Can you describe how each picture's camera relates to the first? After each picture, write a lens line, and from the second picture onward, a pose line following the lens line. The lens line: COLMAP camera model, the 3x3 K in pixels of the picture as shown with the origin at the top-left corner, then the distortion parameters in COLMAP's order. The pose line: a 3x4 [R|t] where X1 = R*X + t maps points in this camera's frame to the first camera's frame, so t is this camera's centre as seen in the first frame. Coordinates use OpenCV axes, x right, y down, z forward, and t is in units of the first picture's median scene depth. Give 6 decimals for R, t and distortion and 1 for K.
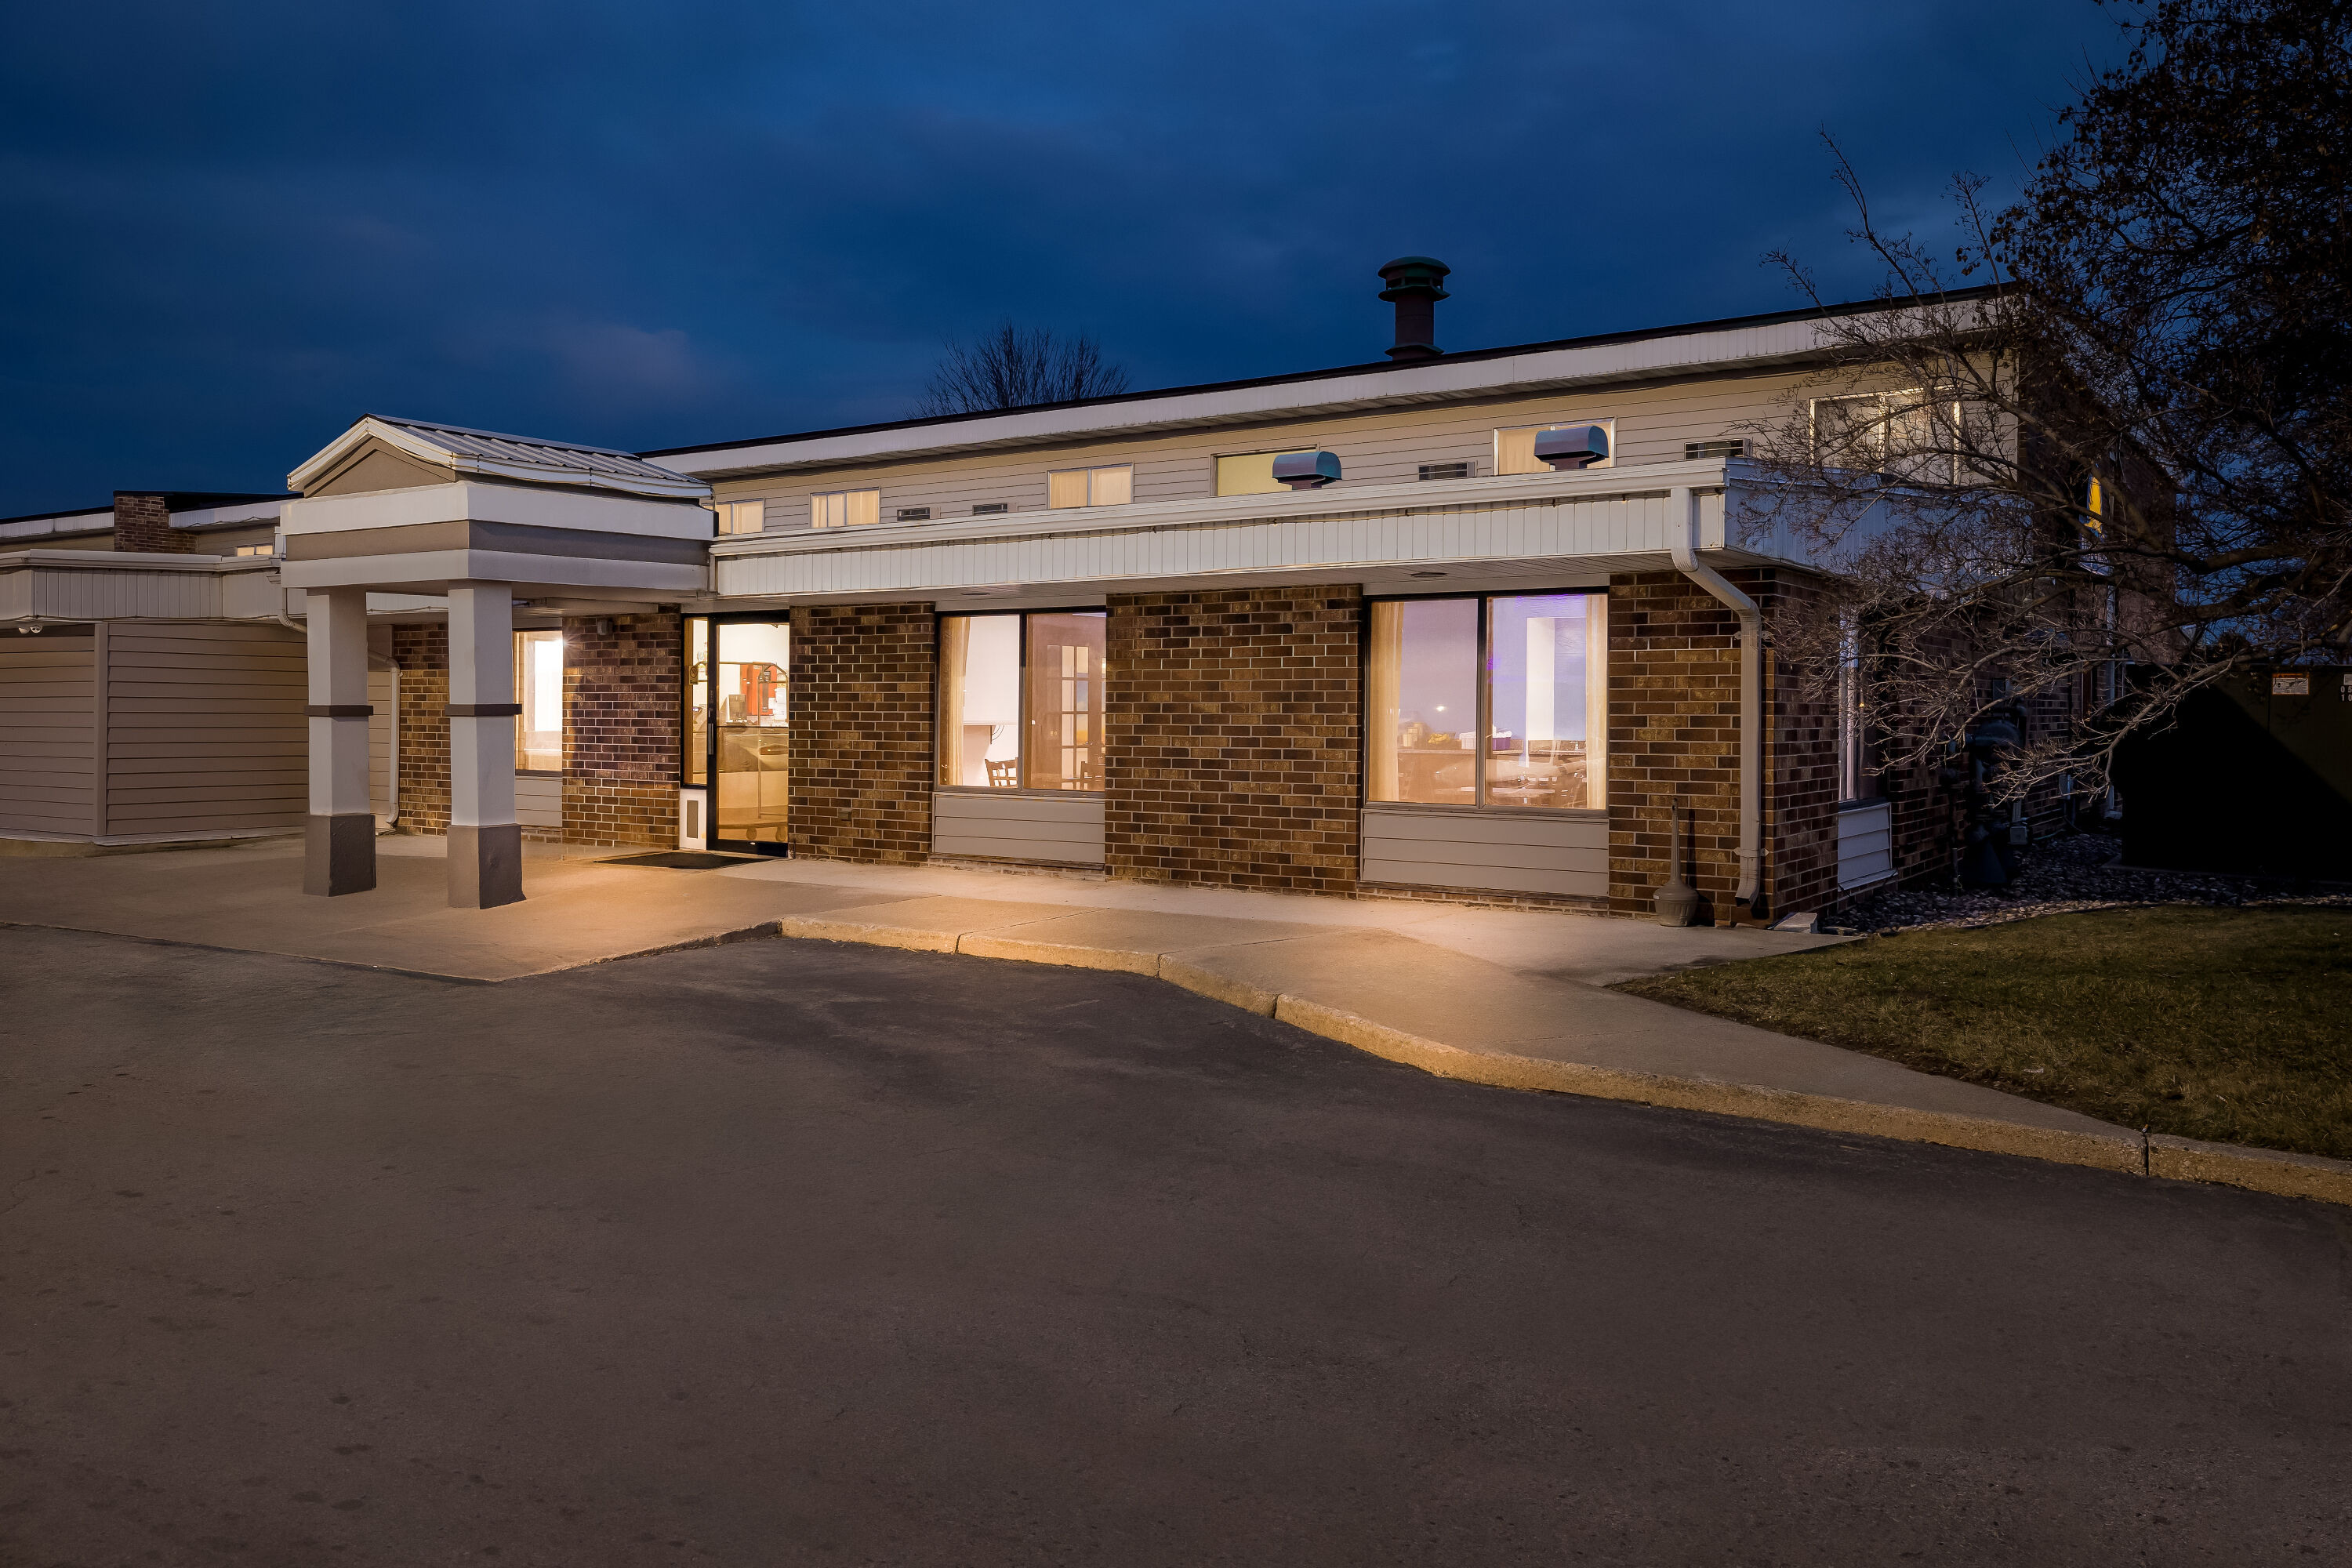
lens RADIAL K [[1787.4, 0, 1174.6], [0, 1787.4, 730.5], [0, 0, 1]] dist [0.026232, 0.005136]
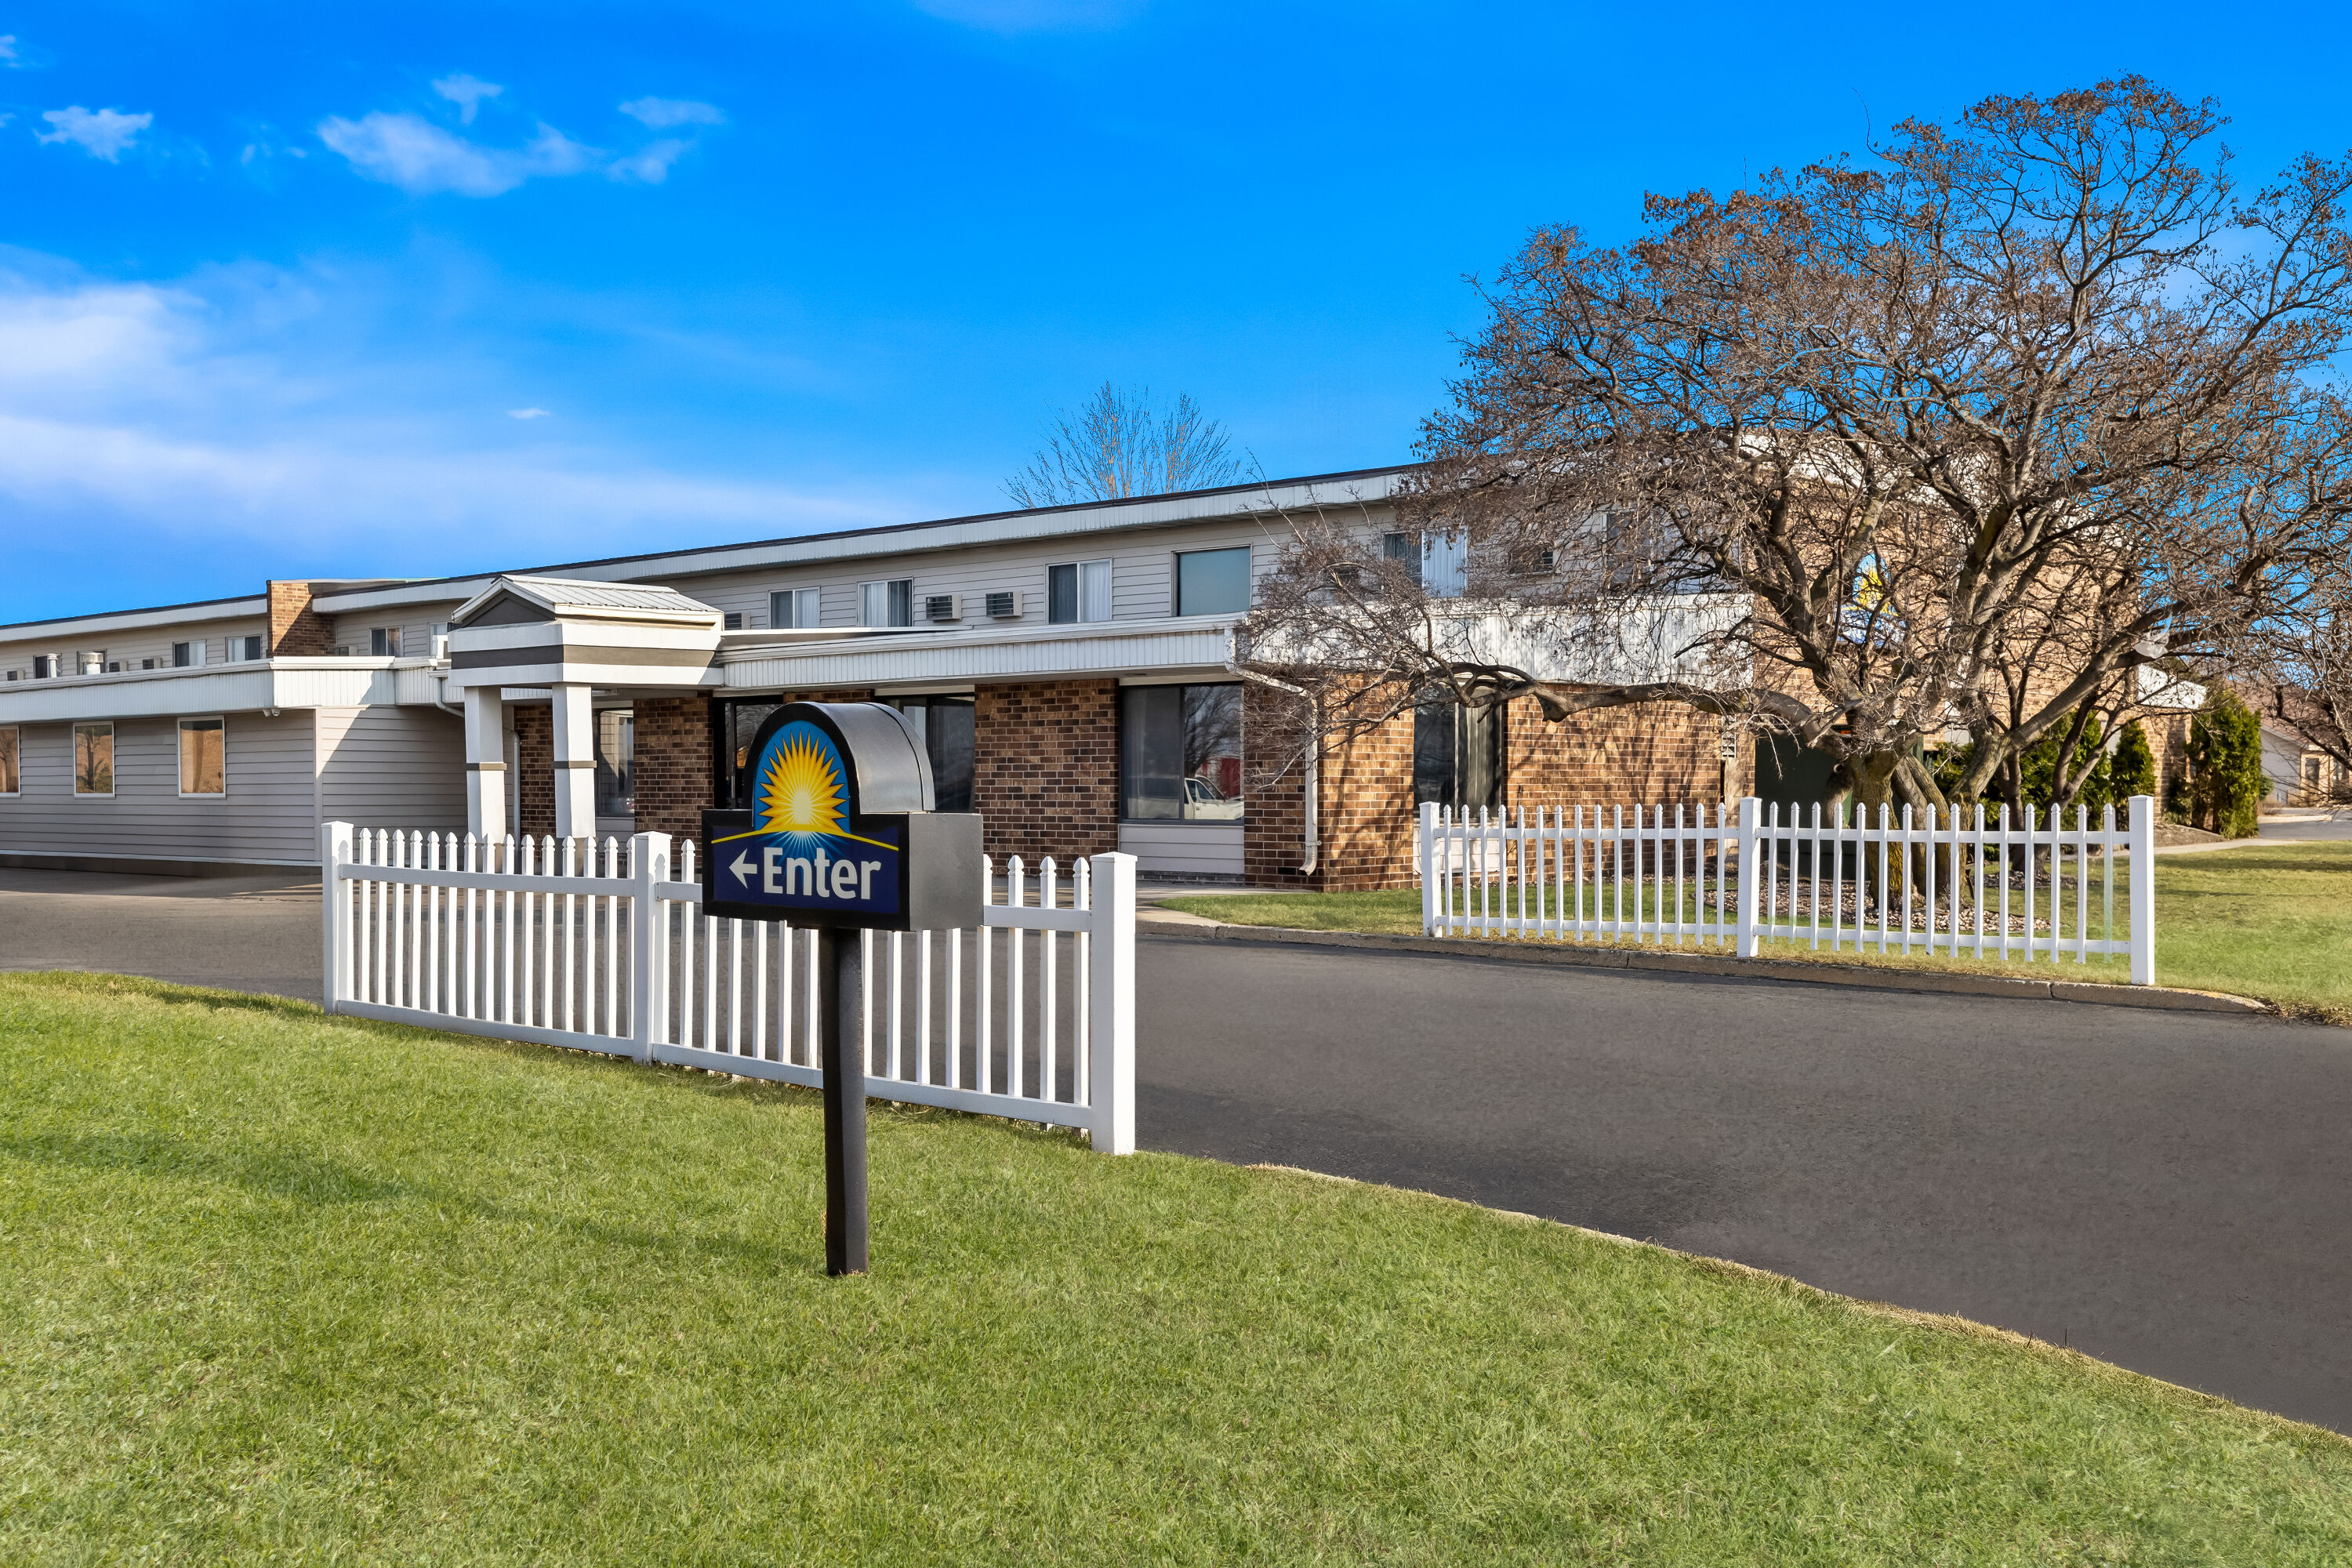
lens RADIAL K [[2303.9, 0, 1176.3], [0, 2303.9, 790.4], [0, 0, 1]] dist [0.005623, 0.000000]
pose [[0.992443, -0.006202, -0.122548, 0.369674], [0.005149, 0.999947, -0.008911, 0.030535], [0.122597, 0.008213, 0.992423, -0.900663]]
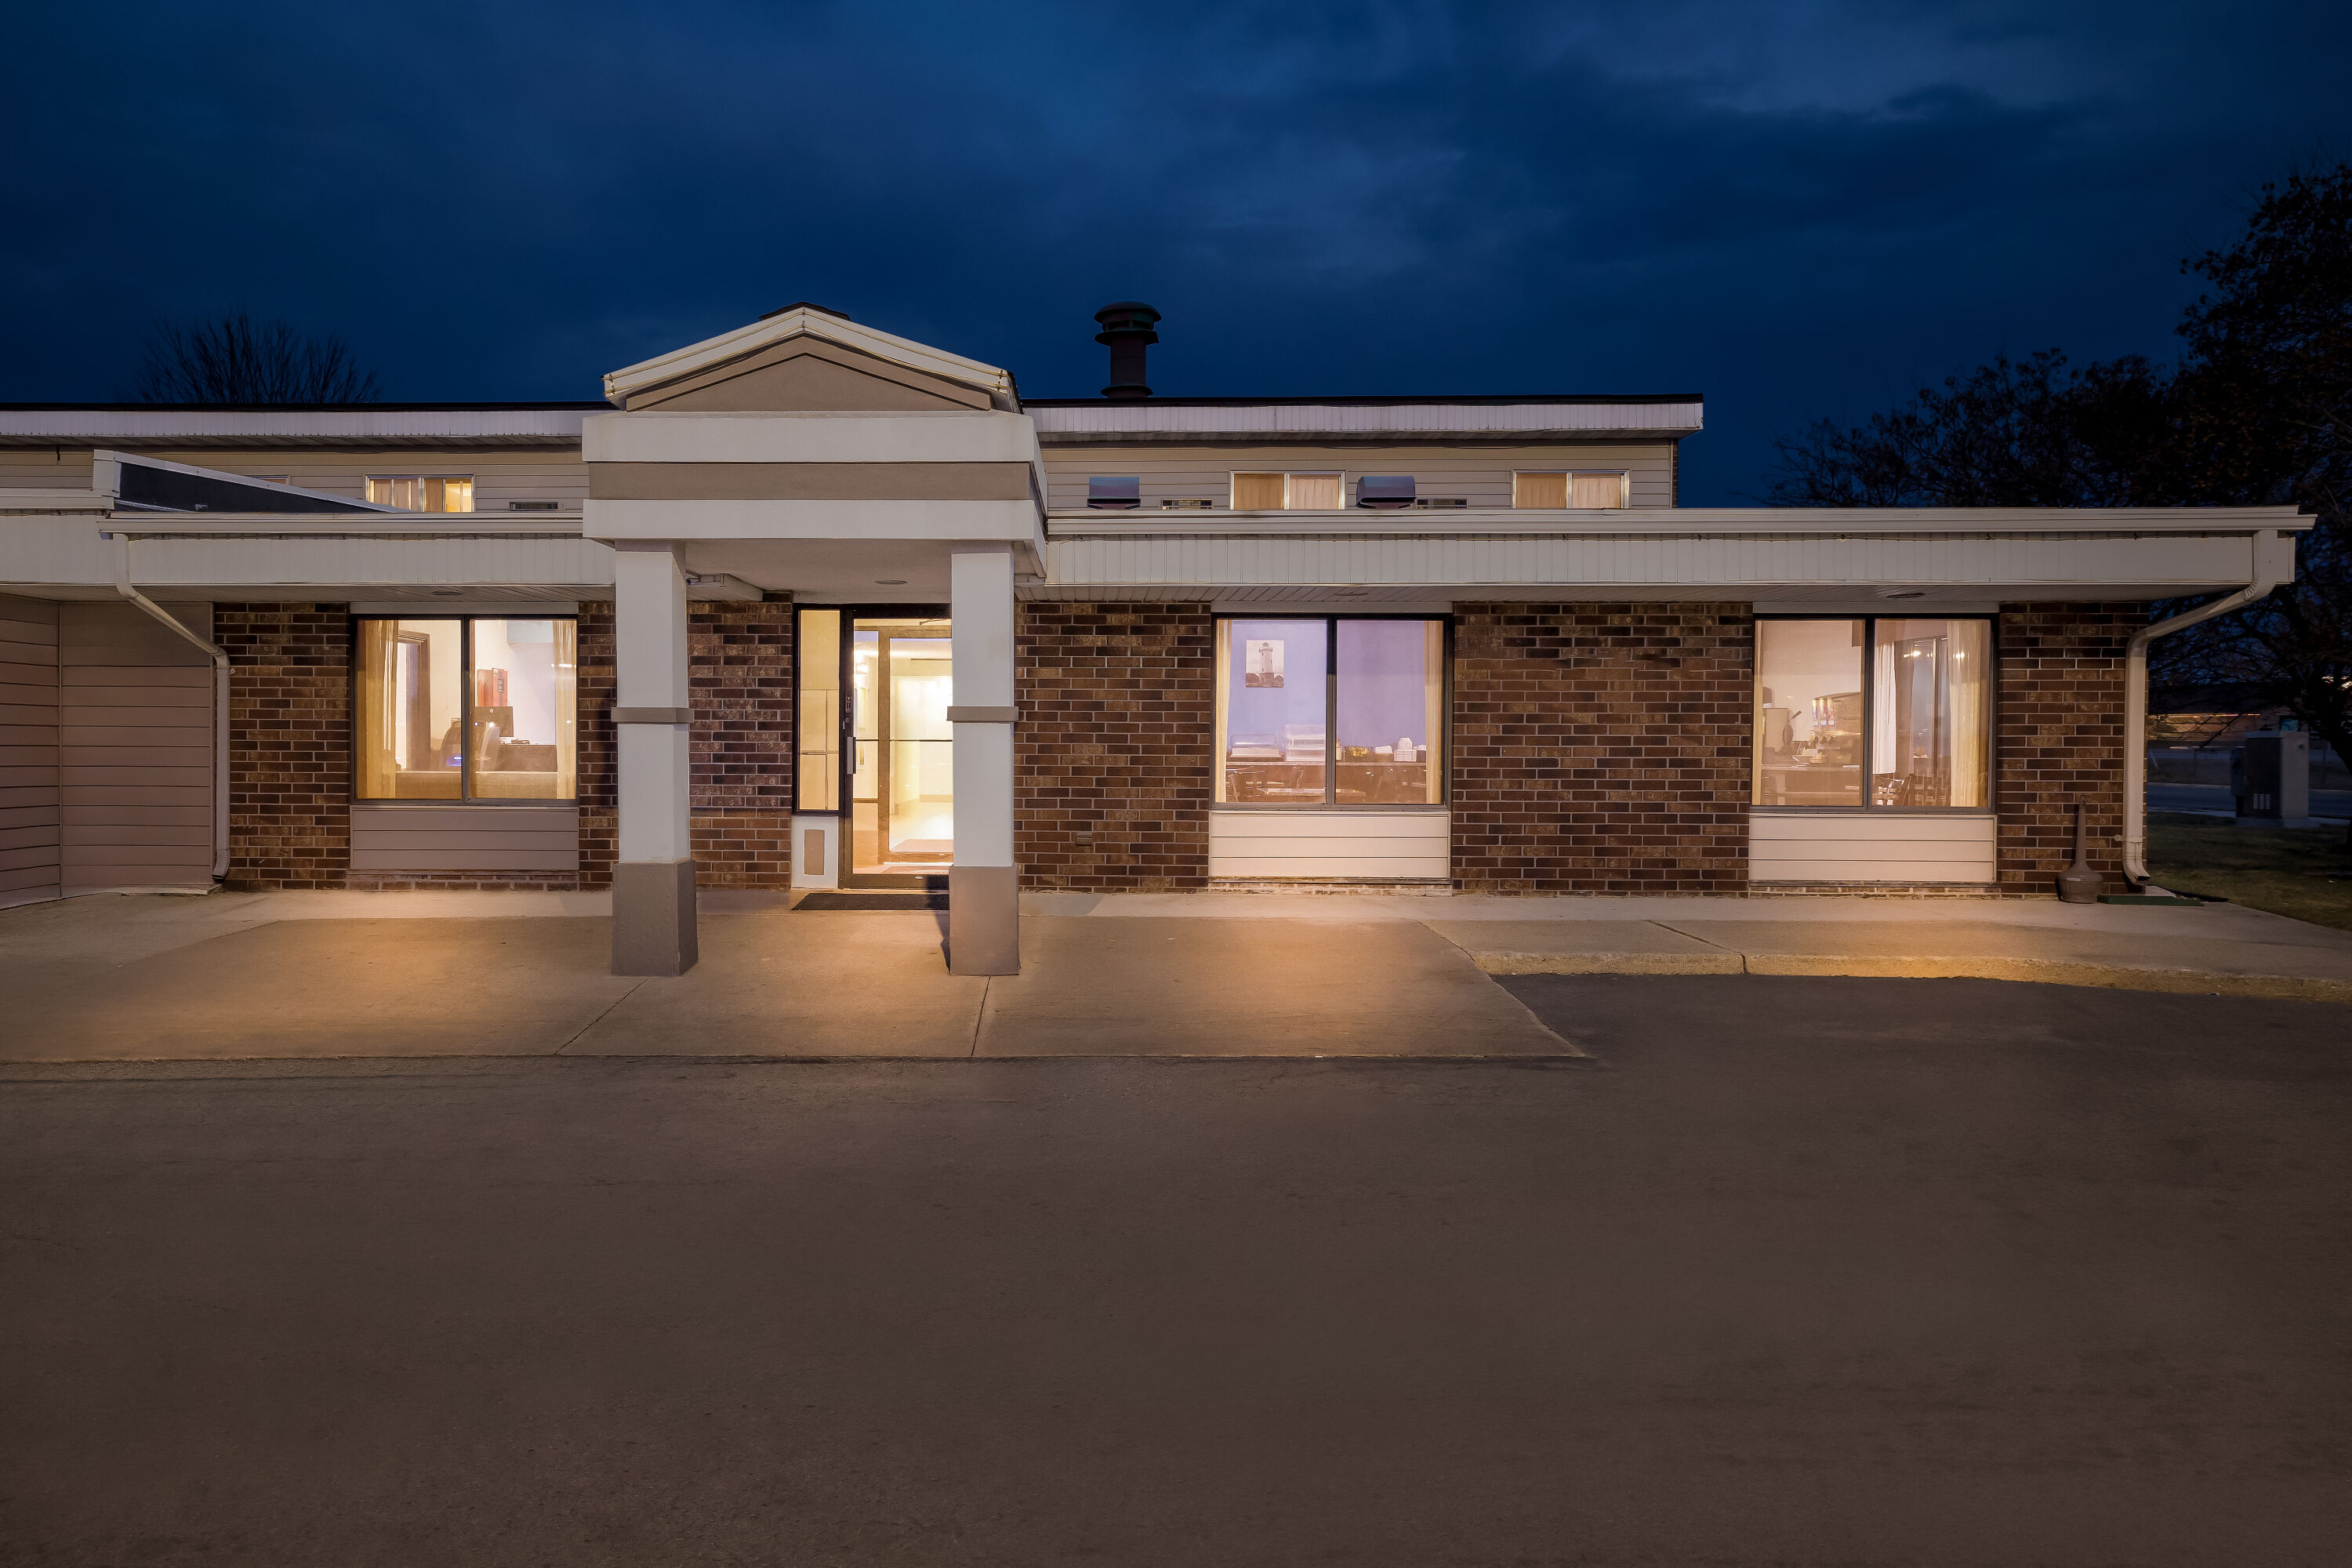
lens RADIAL K [[1548.6, 0, 1175.2], [0, 1548.6, 766.6], [0, 0, 1]] dist [0.003368, 0.003311]
pose [[0.842657, -0.009948, 0.538358, -0.632556], [0.005728, 0.999938, 0.009512, 0.004913], [-0.538420, -0.004932, 0.842662, 0.376438]]
